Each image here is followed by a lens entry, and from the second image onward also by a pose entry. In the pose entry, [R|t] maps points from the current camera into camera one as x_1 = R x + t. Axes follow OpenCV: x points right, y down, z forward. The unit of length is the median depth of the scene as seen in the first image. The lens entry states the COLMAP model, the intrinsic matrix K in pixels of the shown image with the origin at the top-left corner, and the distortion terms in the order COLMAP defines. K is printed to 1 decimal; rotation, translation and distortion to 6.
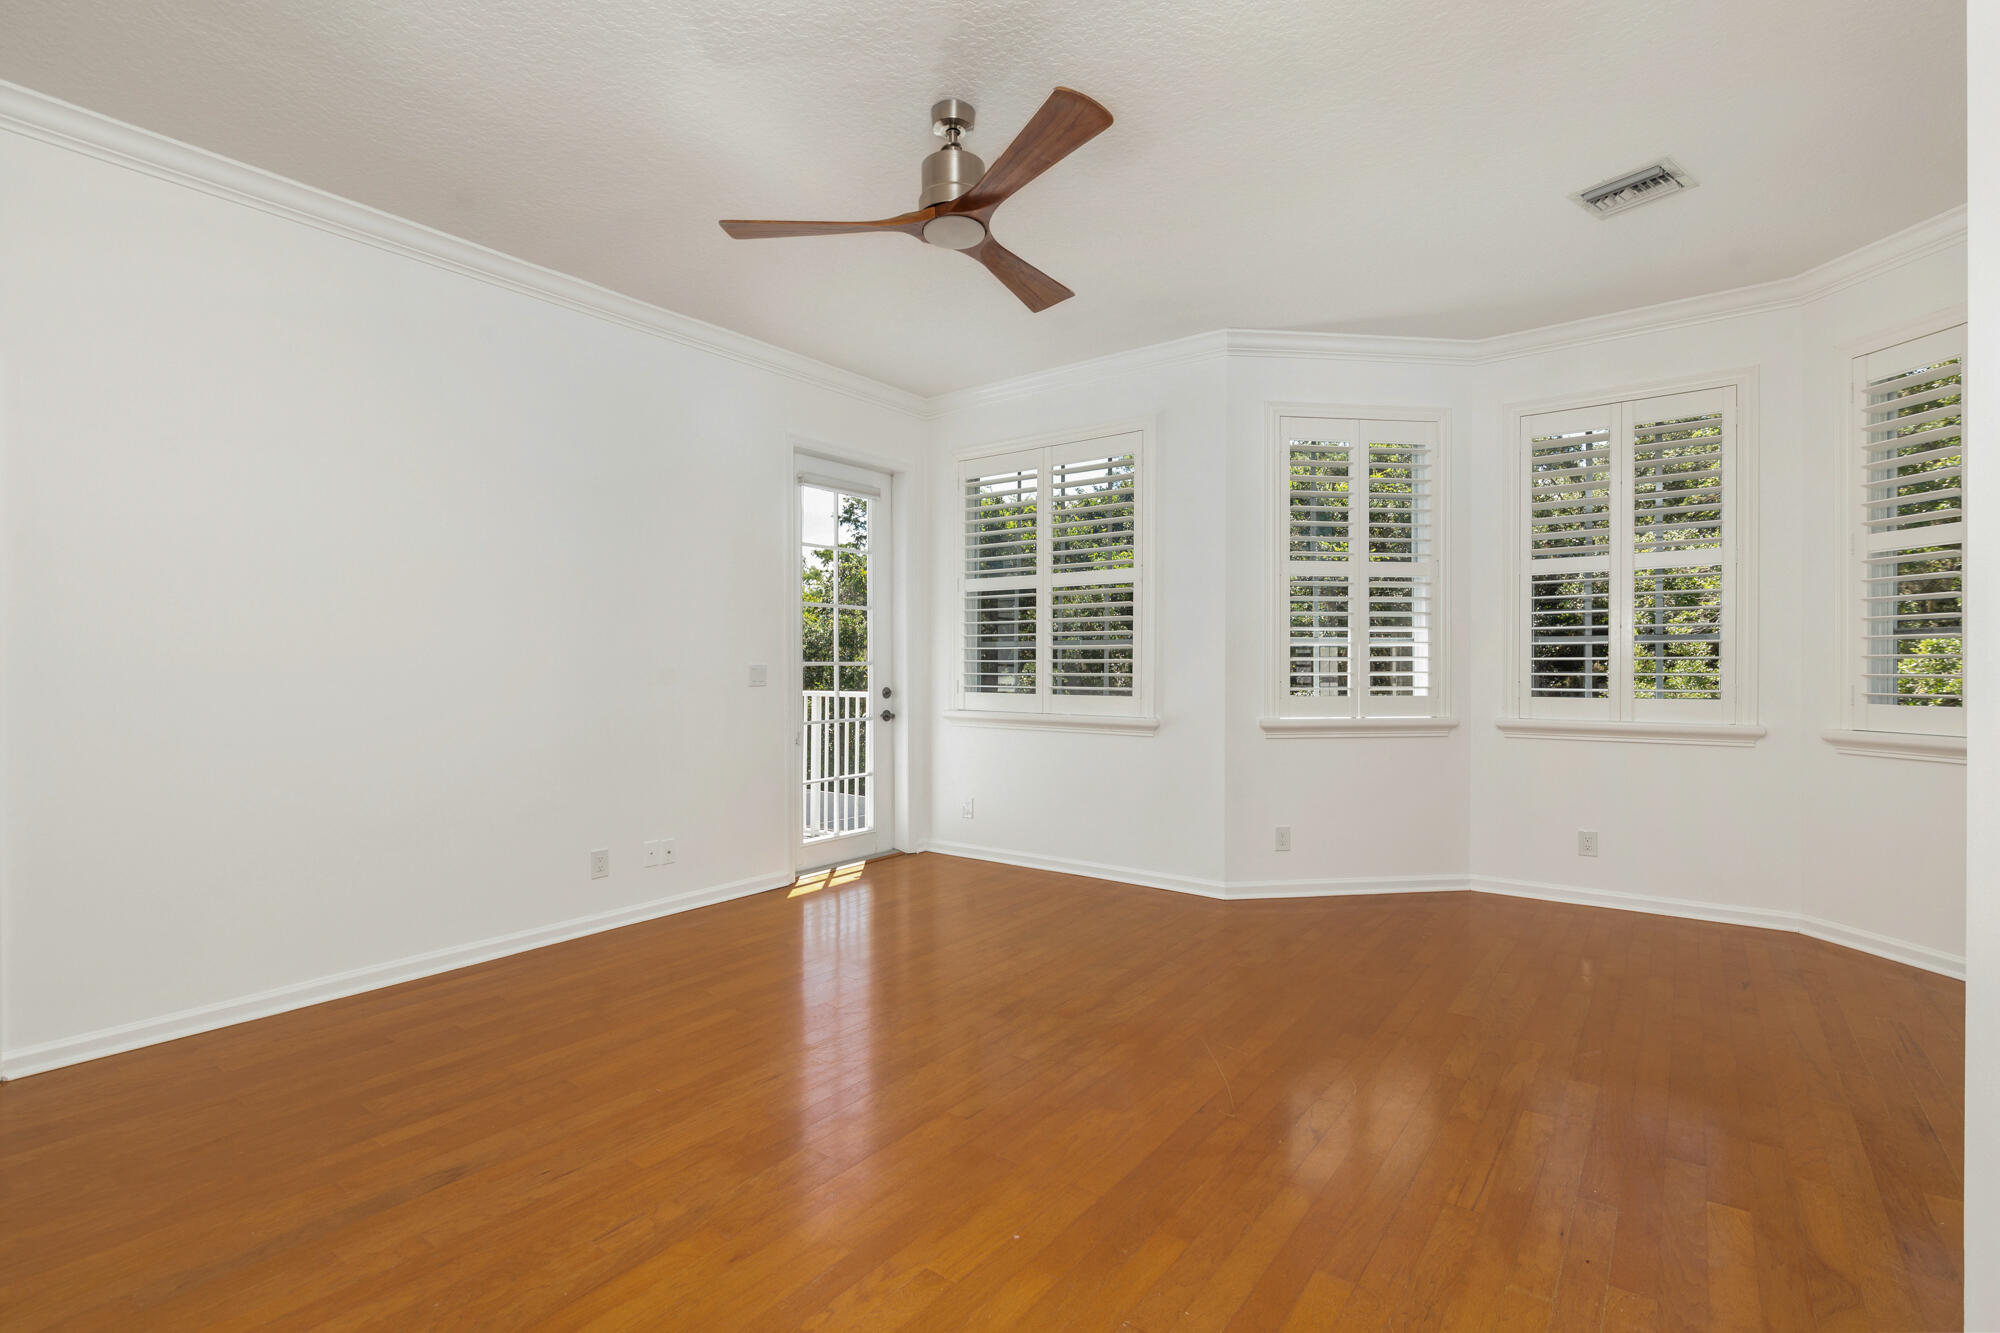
lens RADIAL K [[916.6, 0, 1003.8], [0, 916.6, 669.1], [0, 0, 1]] dist [-0.006133, -0.000106]
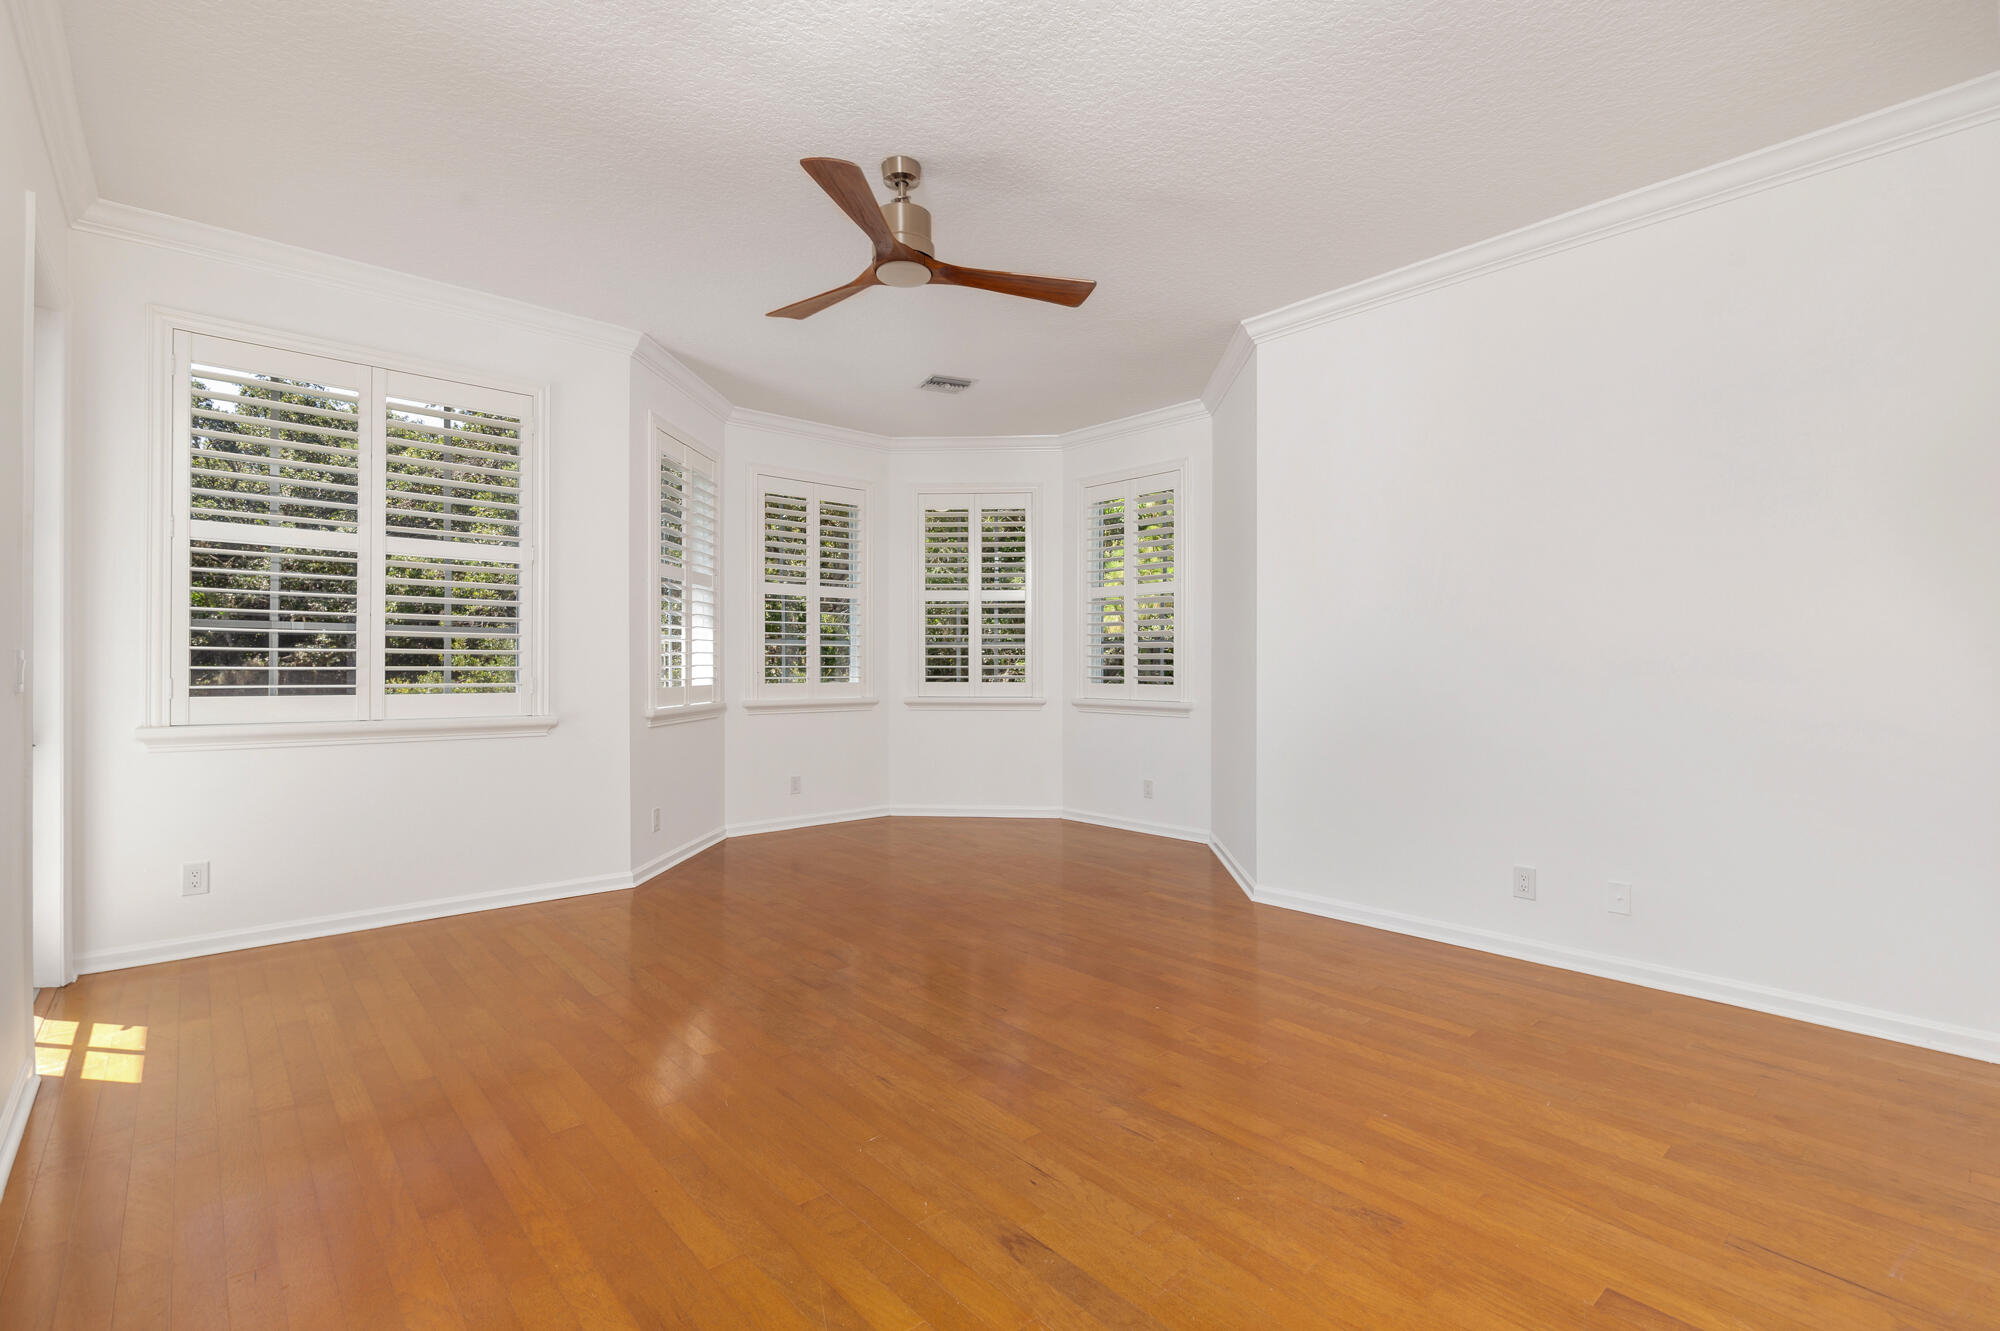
lens RADIAL K [[918.6, 0, 1004.9], [0, 918.6, 665.7], [0, 0, 1]] dist [0.004770, 0.000190]
pose [[0.183780, 0.001141, 0.982967, -0.867449], [-0.003592, 0.999993, -0.000489, 0.002927], [-0.982961, -0.003441, 0.183783, 0.504782]]
